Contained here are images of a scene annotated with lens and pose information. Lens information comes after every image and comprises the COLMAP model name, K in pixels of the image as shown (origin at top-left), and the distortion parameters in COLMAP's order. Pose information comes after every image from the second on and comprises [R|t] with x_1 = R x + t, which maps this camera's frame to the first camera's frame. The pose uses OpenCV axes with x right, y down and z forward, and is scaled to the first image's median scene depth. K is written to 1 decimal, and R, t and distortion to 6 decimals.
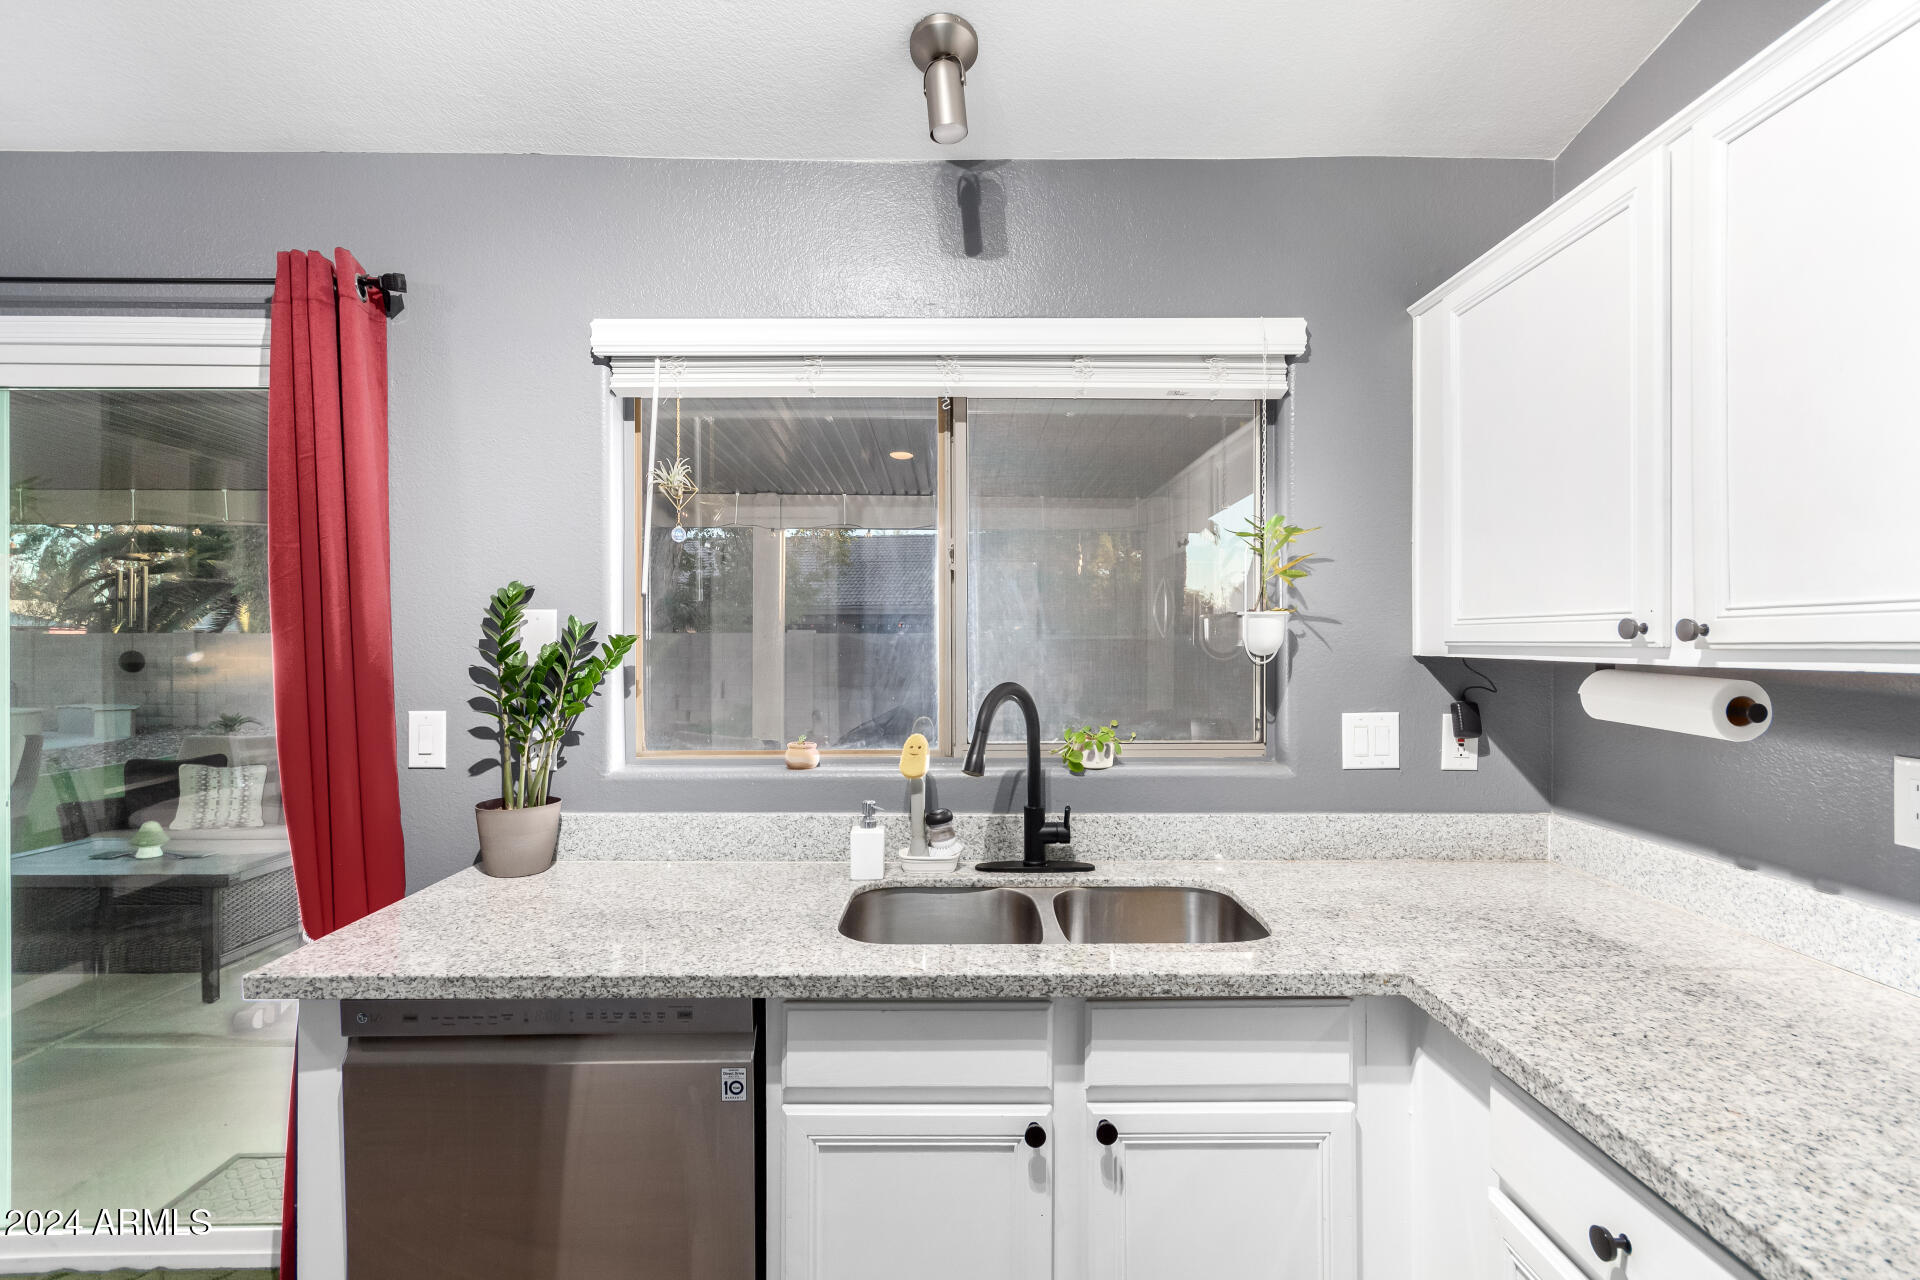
lens RADIAL K [[894.6, 0, 965.9], [0, 894.6, 640.3], [0, 0, 1]] dist [0.004464, 0.000361]
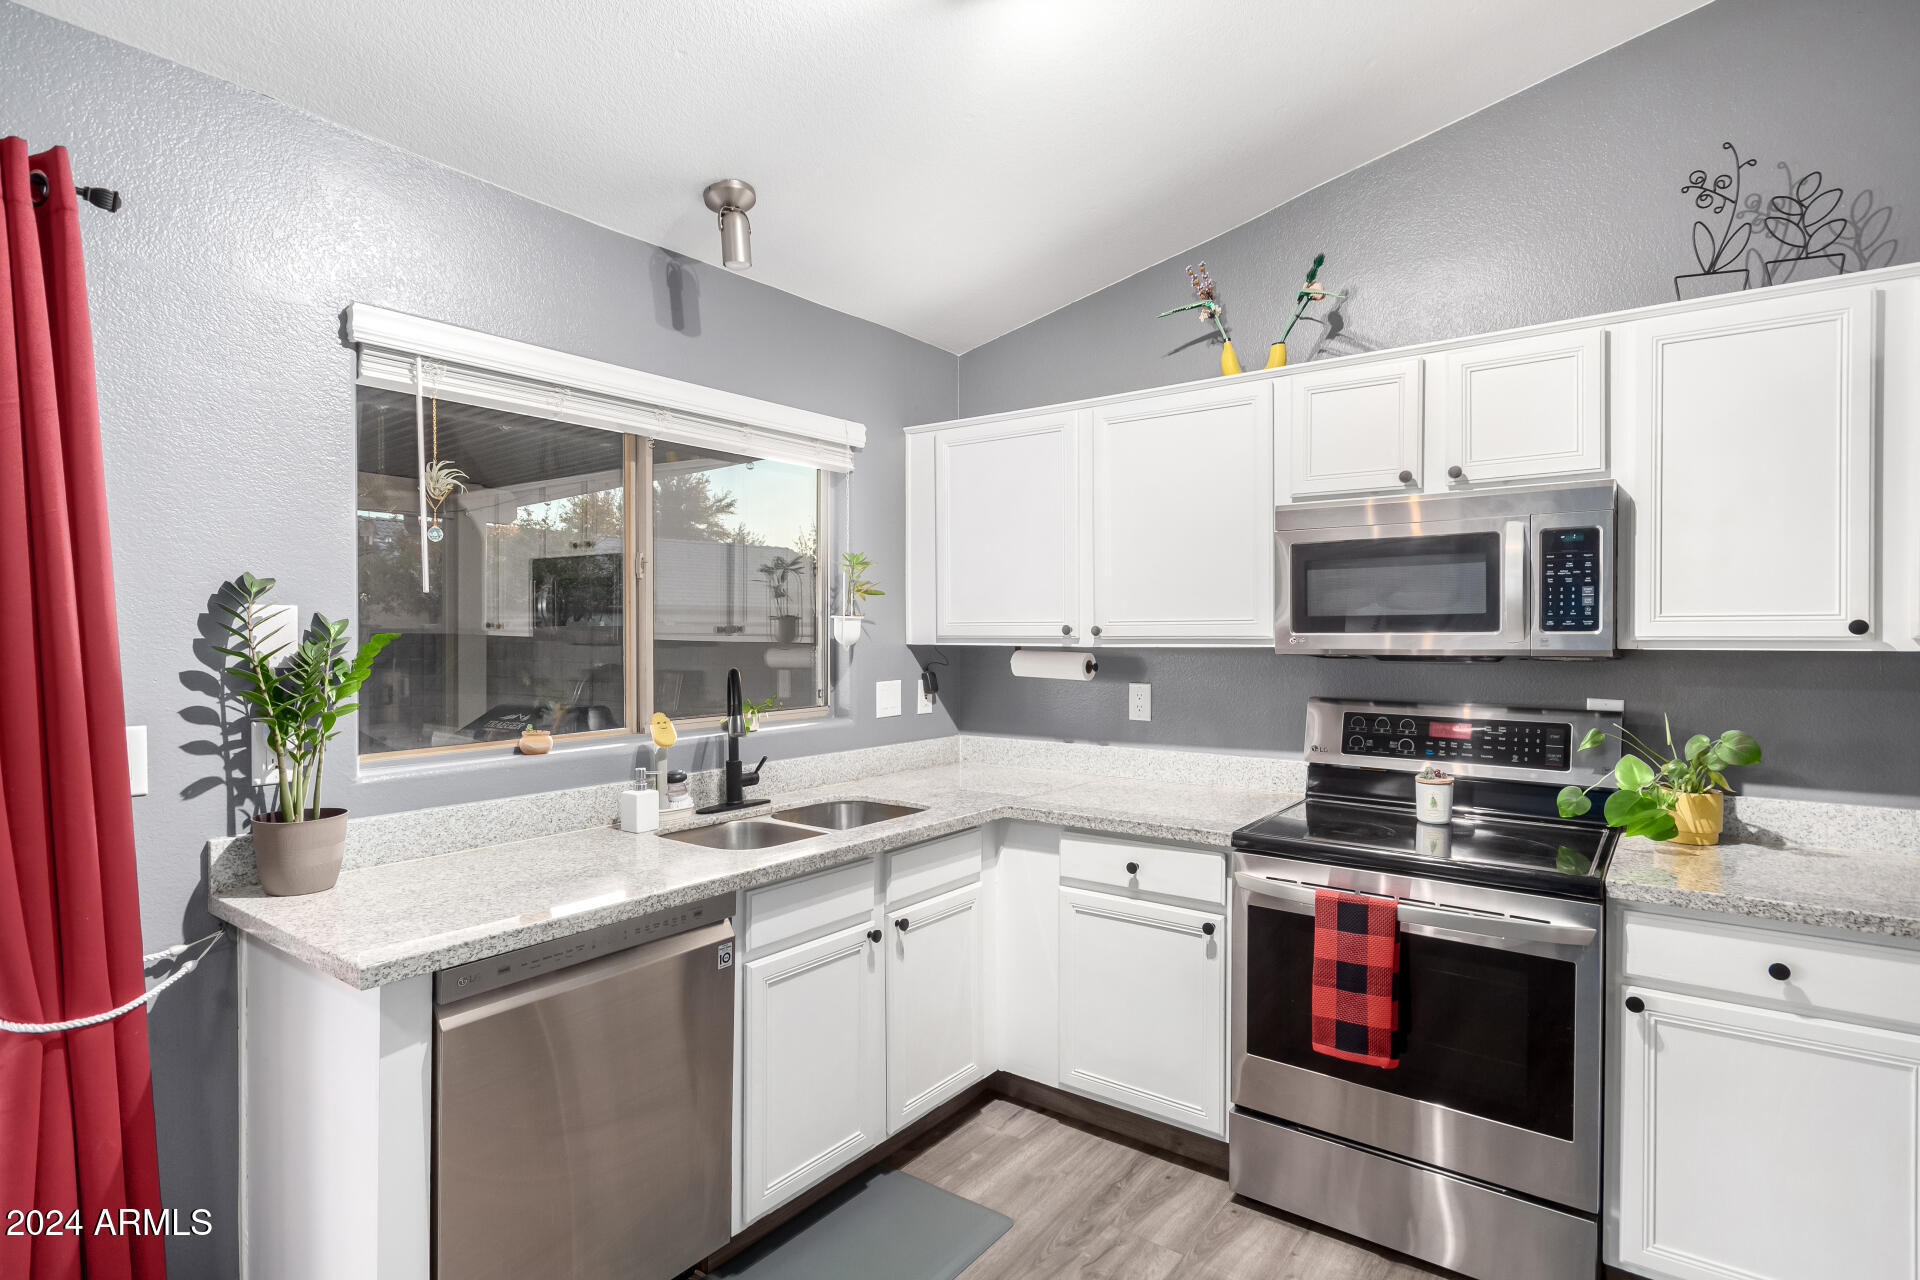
lens RADIAL K [[978.9, 0, 968.2], [0, 978.9, 636.1], [0, 0, 1]] dist [-0.002625, -0.002232]
pose [[0.603913, -0.005527, 0.797031, -0.871177], [0.000799, 0.999980, 0.006329, -0.009420], [-0.797050, -0.003185, 0.603905, -0.157879]]
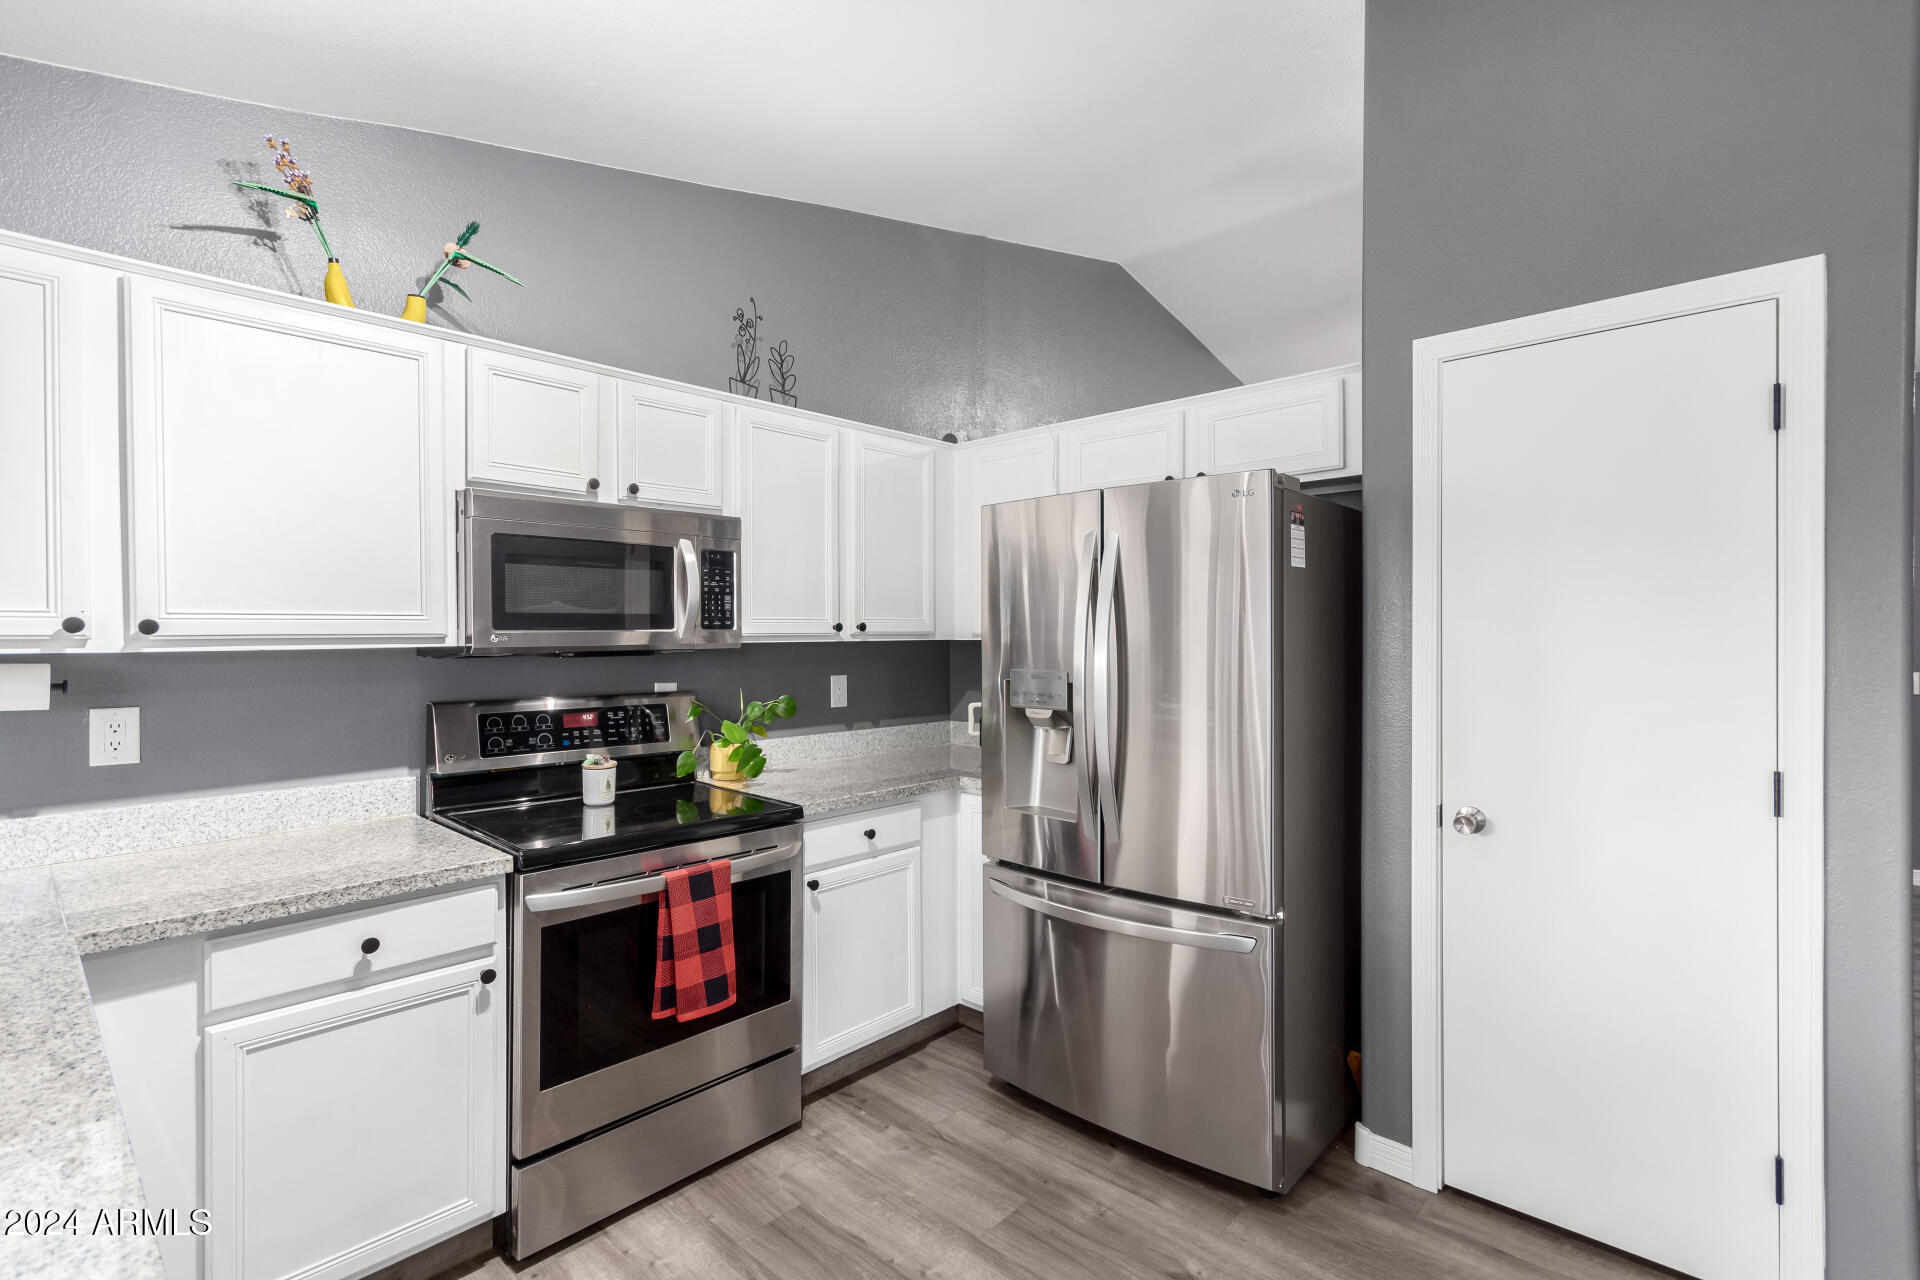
lens RADIAL K [[894.6, 0, 962.2], [0, 894.6, 639.1], [0, 0, 1]] dist [0.004464, 0.000361]
pose [[-0.735967, -0.001448, 0.677016, -0.729493], [0.001981, 0.999989, 0.004291, 0.003058], [-0.677014, 0.004499, -0.735956, 0.740018]]
